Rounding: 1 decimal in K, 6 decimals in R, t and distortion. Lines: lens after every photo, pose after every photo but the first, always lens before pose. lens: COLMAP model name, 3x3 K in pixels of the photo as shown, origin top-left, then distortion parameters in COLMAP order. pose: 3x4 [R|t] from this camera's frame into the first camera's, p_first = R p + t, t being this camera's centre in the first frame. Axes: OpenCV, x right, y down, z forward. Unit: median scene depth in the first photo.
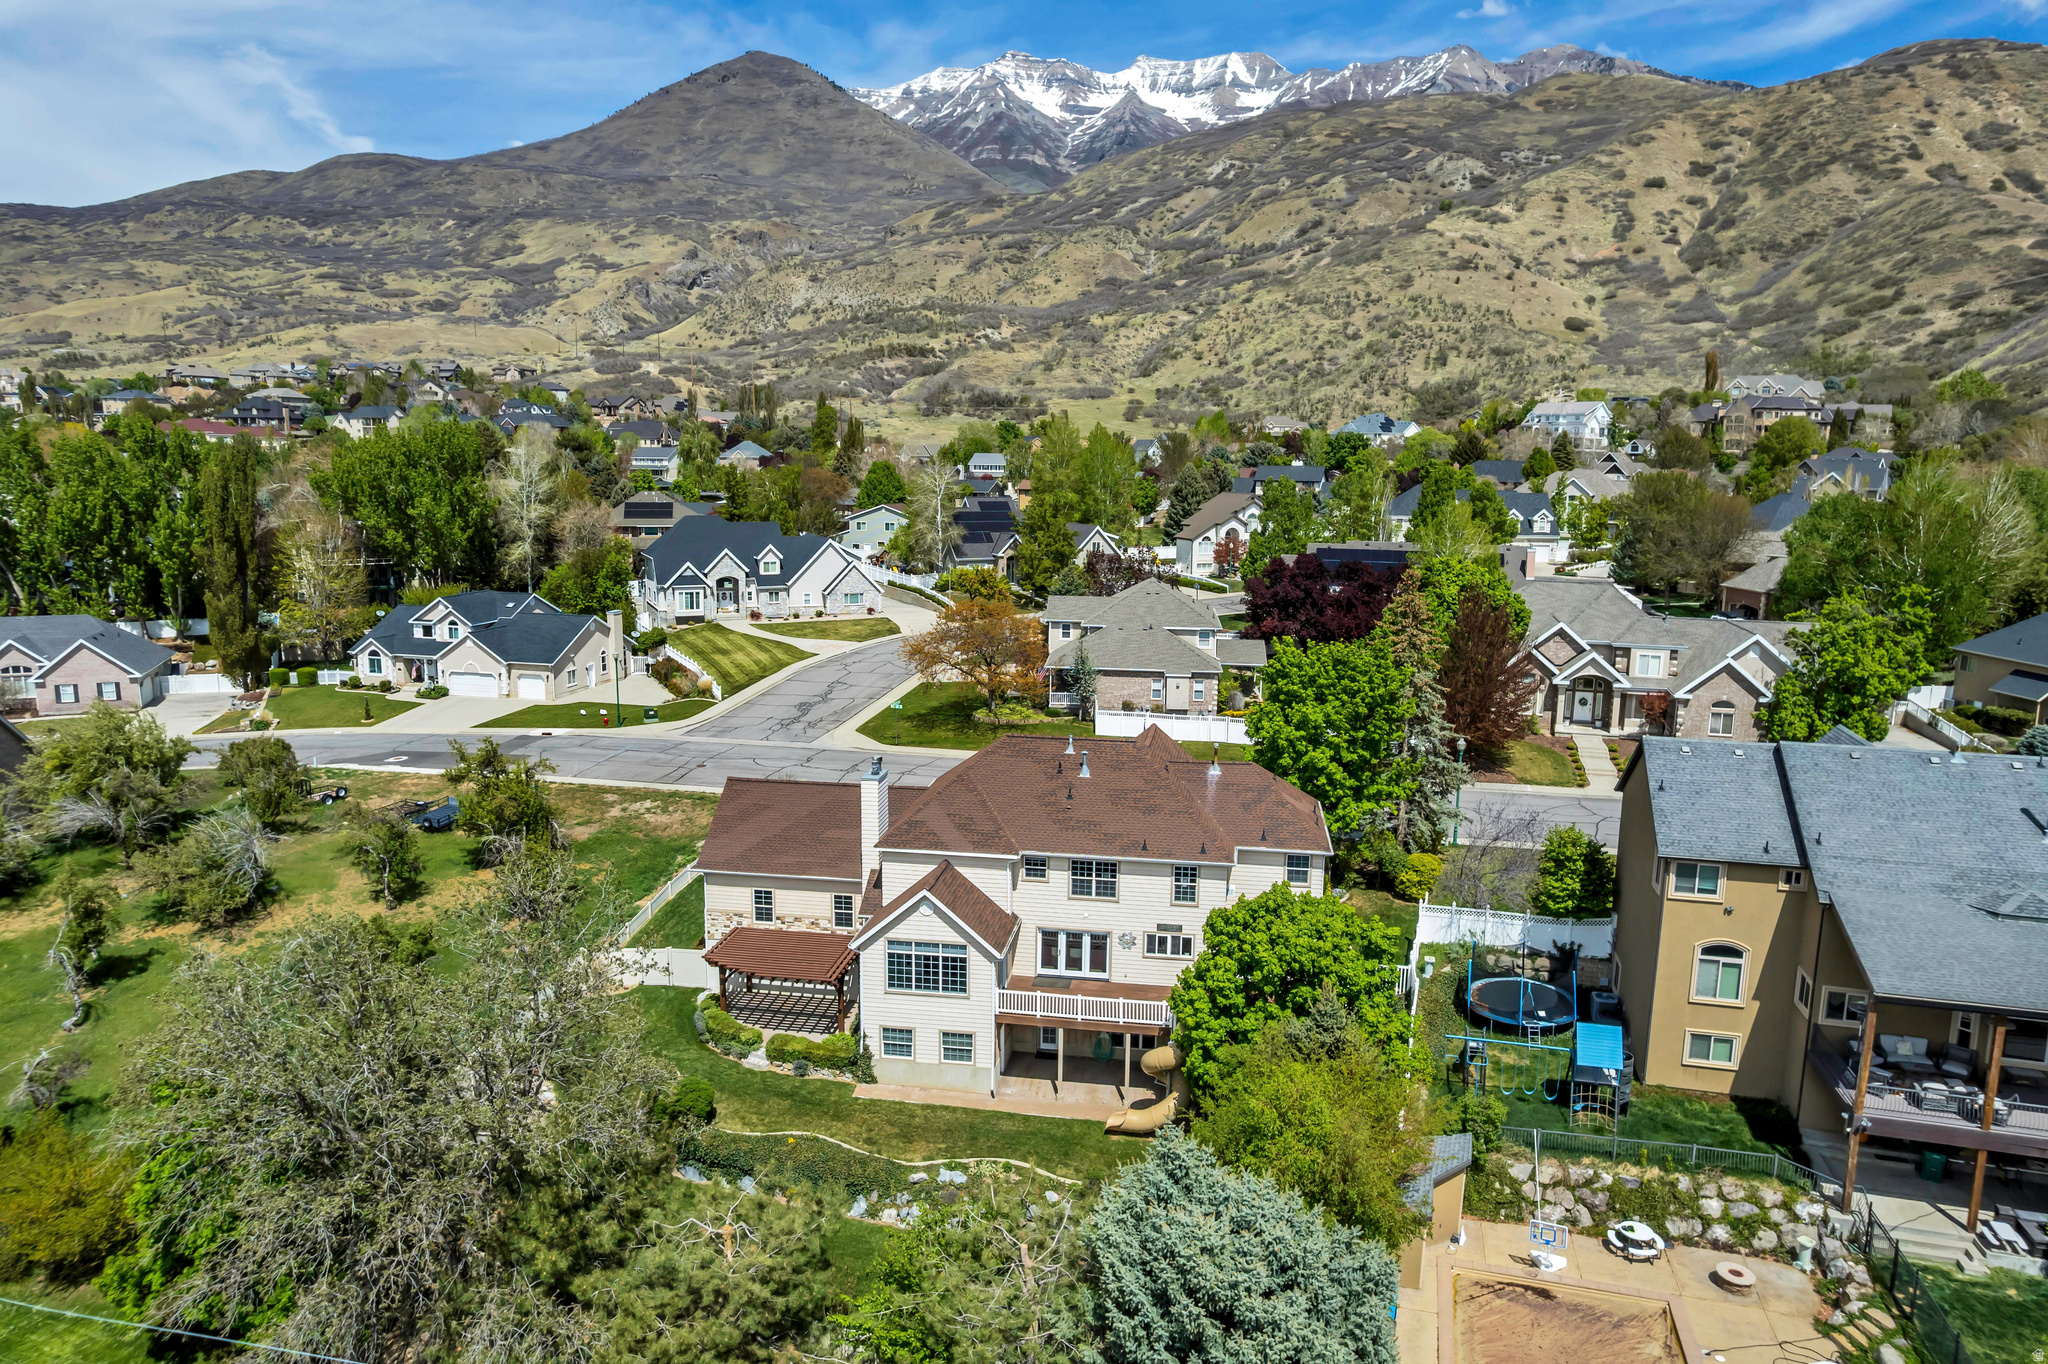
lens RADIAL K [[1309.6, 0, 1033.3], [0, 1309.6, 670.2], [0, 0, 1]] dist [-0.080541, 0.074497]
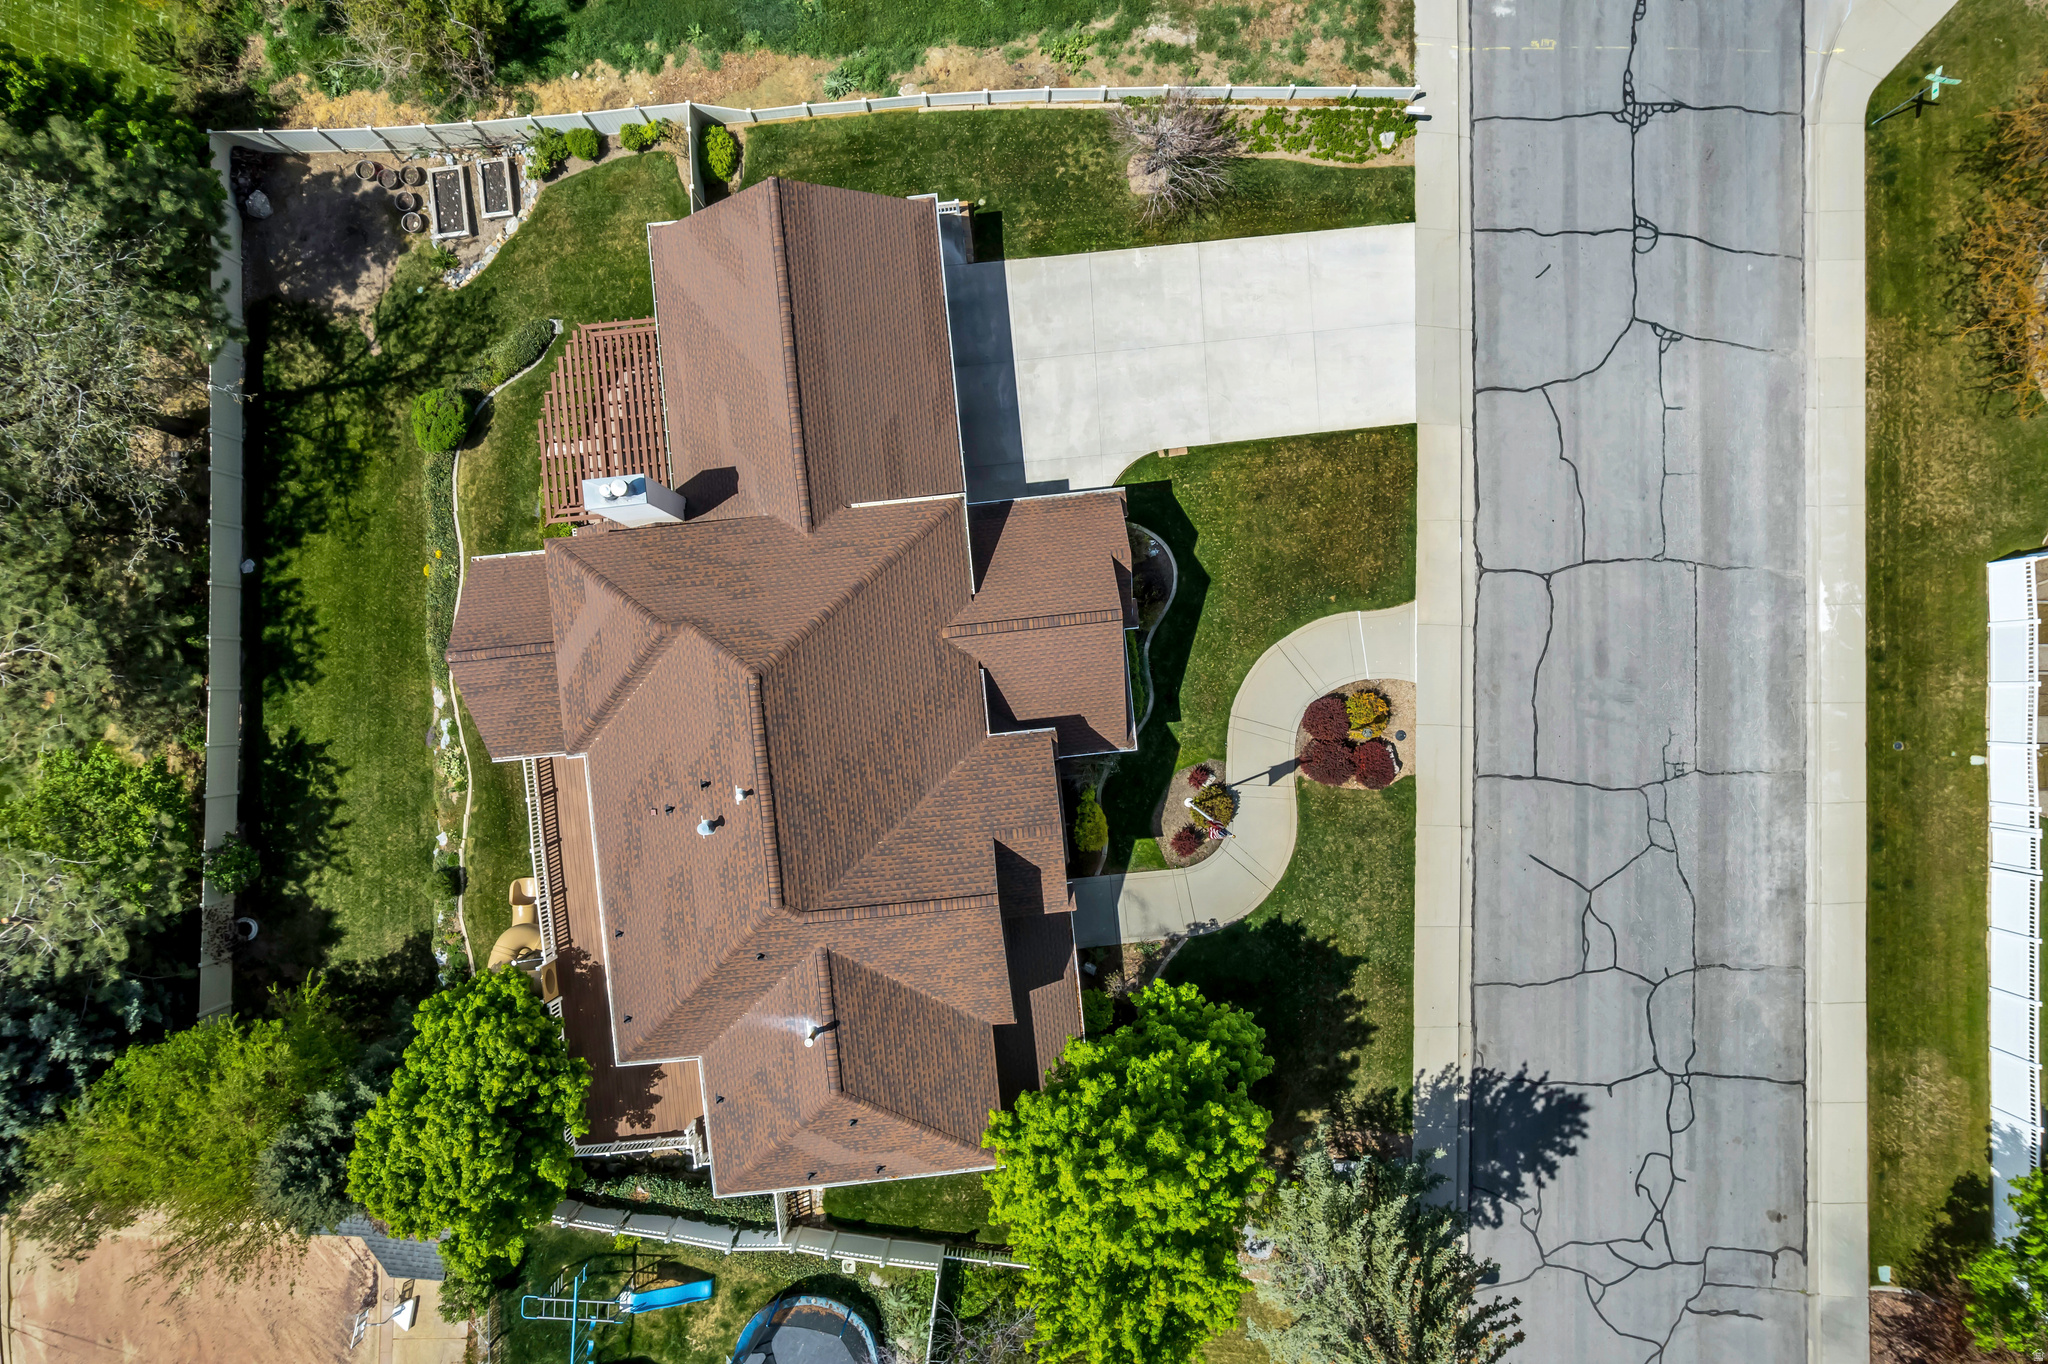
lens RADIAL K [[1309.6, 0, 1031.4], [0, 1309.6, 683.3], [0, 0, 1]] dist [-0.080541, 0.074497]
pose [[0.250367, 0.968023, -0.015719, 0.008726], [-0.167614, 0.059331, 0.984066, -0.201626], [0.953531, -0.243743, 0.177109, 0.394202]]
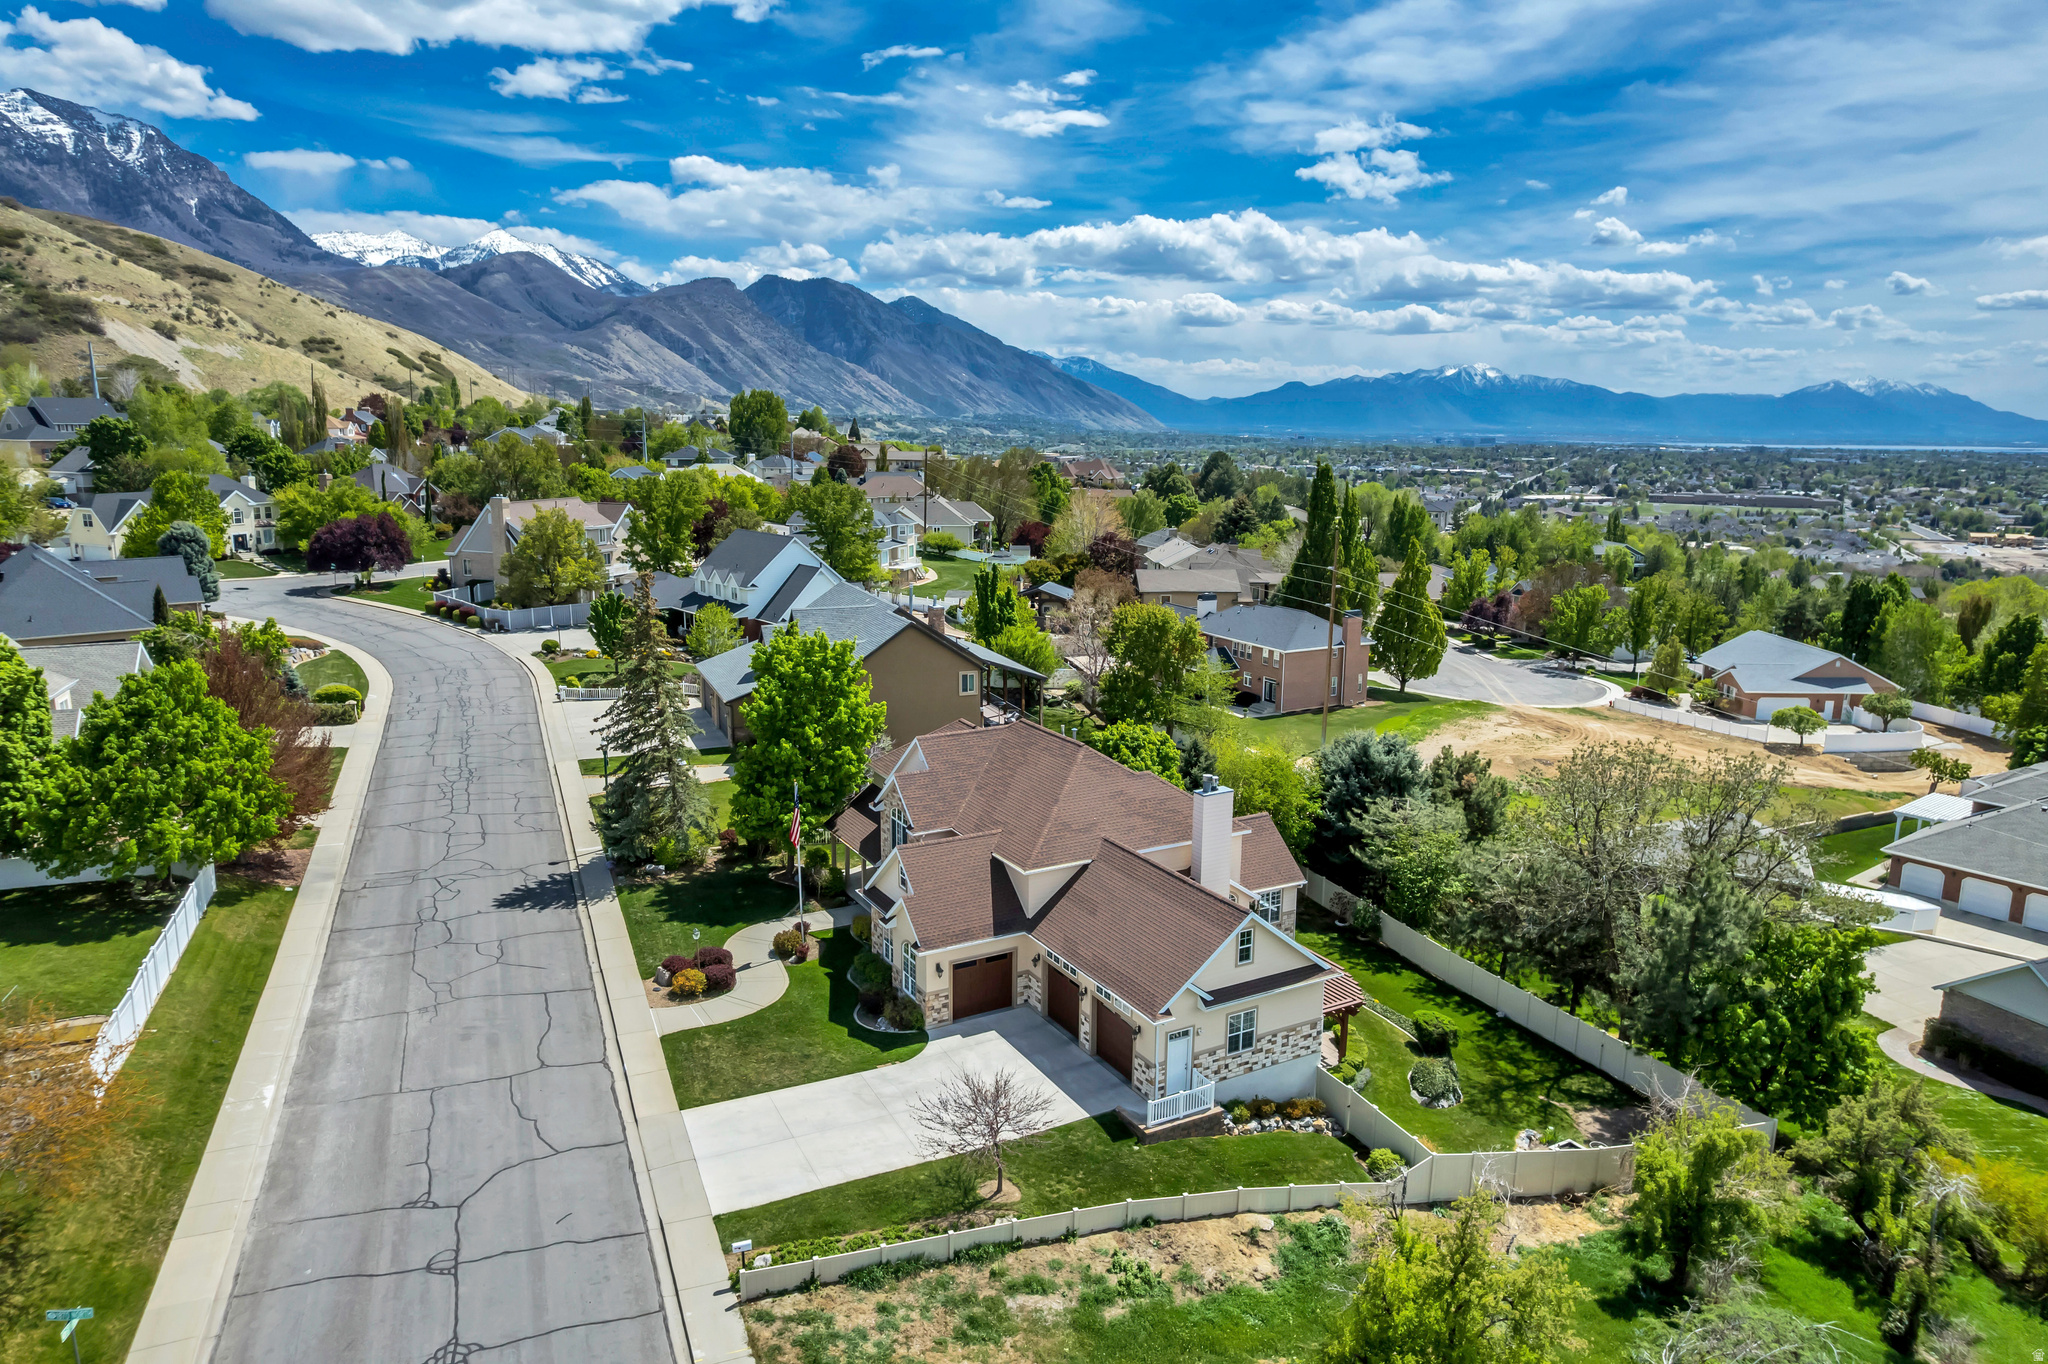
lens RADIAL K [[1309.6, 0, 1032.5], [0, 1309.6, 674.4], [0, 0, 1]] dist [-0.080541, 0.074497]
pose [[-0.615283, -0.168994, 0.769979, -0.295741], [0.114717, 0.947158, 0.299551, -0.119862], [-0.779915, 0.272639, -0.563384, 0.615738]]
